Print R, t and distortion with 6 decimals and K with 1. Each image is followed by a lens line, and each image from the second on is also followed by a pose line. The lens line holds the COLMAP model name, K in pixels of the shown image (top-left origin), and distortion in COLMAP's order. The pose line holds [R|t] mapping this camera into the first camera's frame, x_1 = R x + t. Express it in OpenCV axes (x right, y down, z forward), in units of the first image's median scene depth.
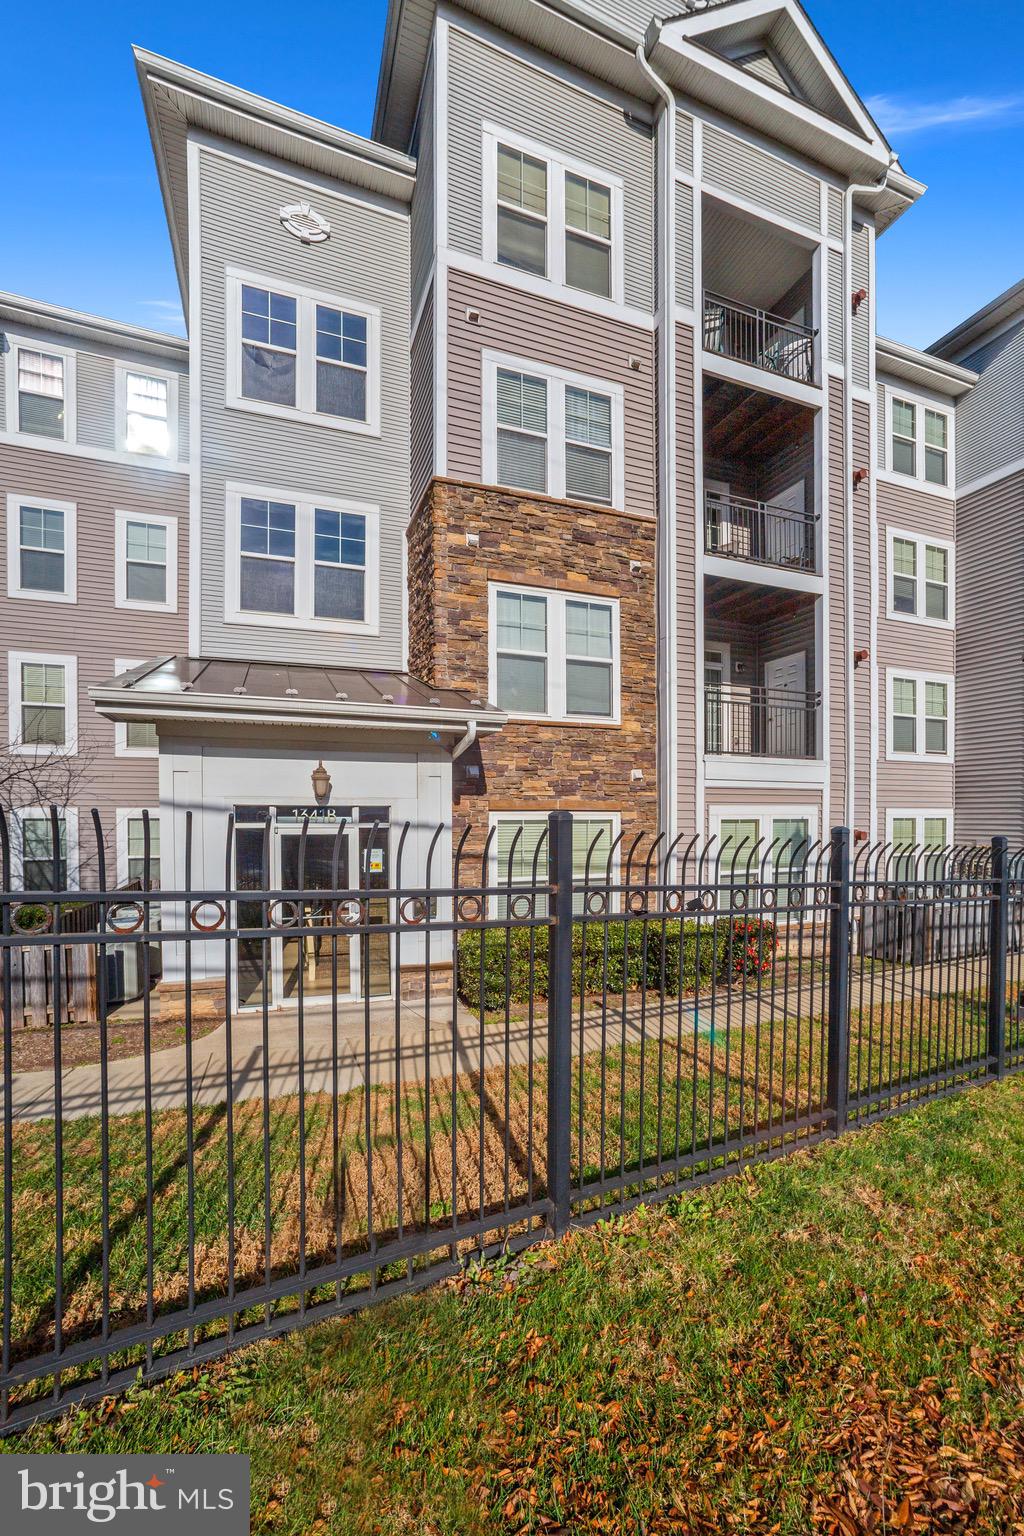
lens RADIAL K [[611.2, 0, 512.1], [0, 611.2, 824.5], [0, 0, 1]] dist [-0.036975, 0.016638]
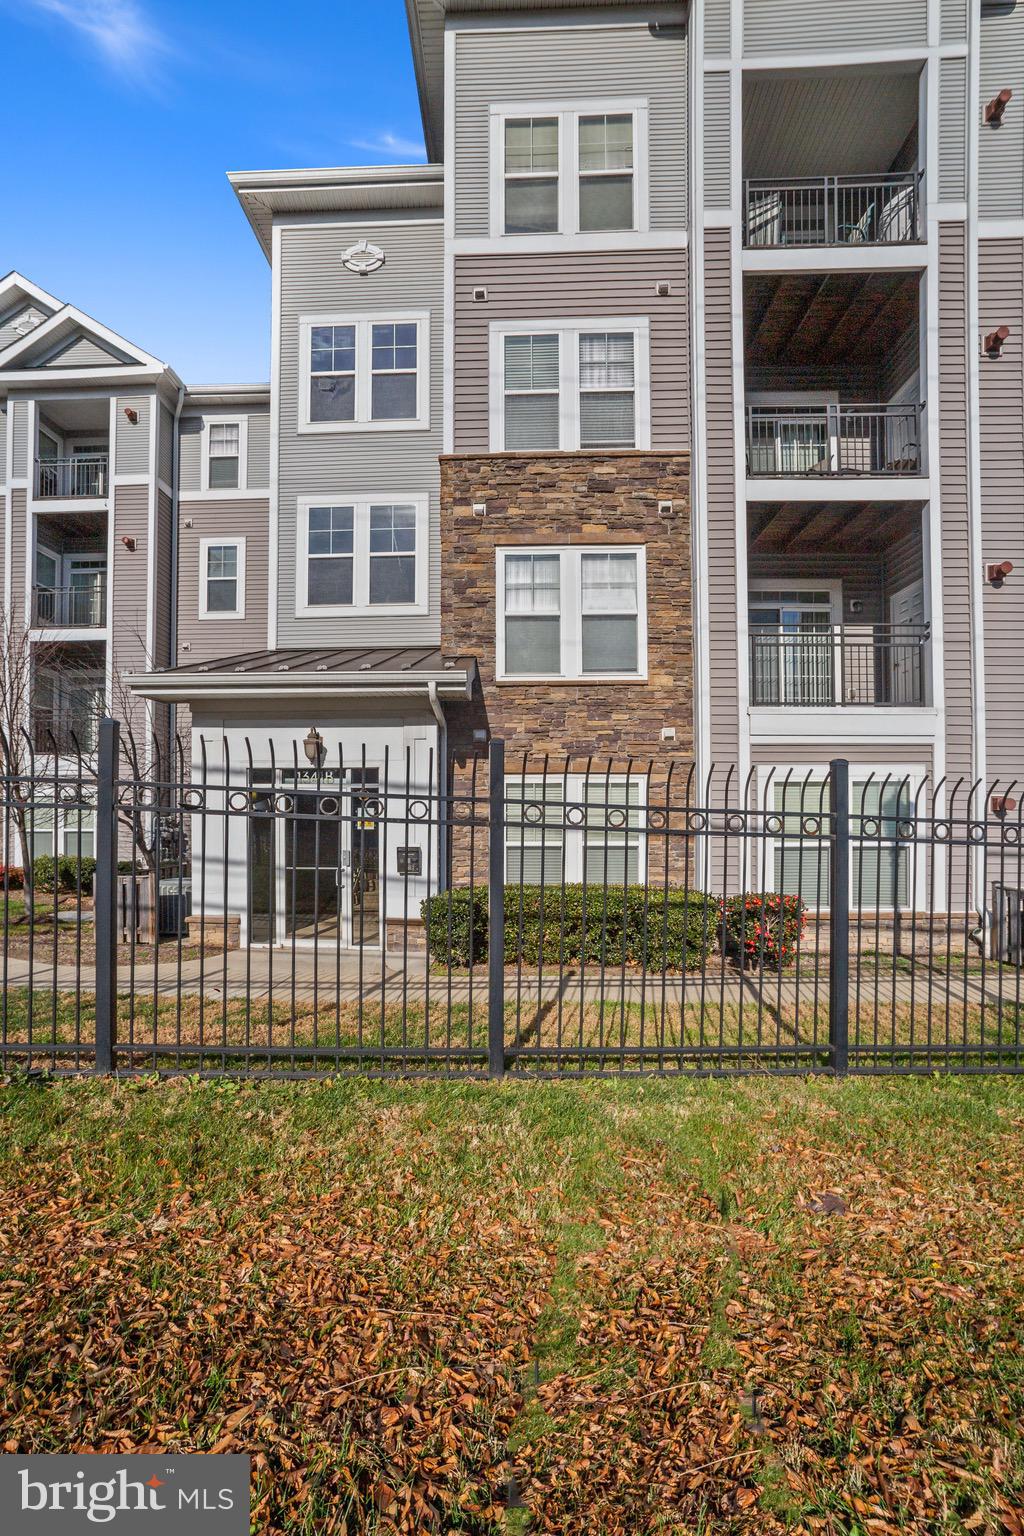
lens RADIAL K [[625.3, 0, 498.5], [0, 625.3, 799.3], [0, 0, 1]] dist [-0.033436, 0.016525]
pose [[0.927844, -0.006238, -0.372915, 0.322926], [-0.003308, 0.999683, -0.024954, 0.041543], [0.372953, 0.024387, 0.927530, 0.048971]]
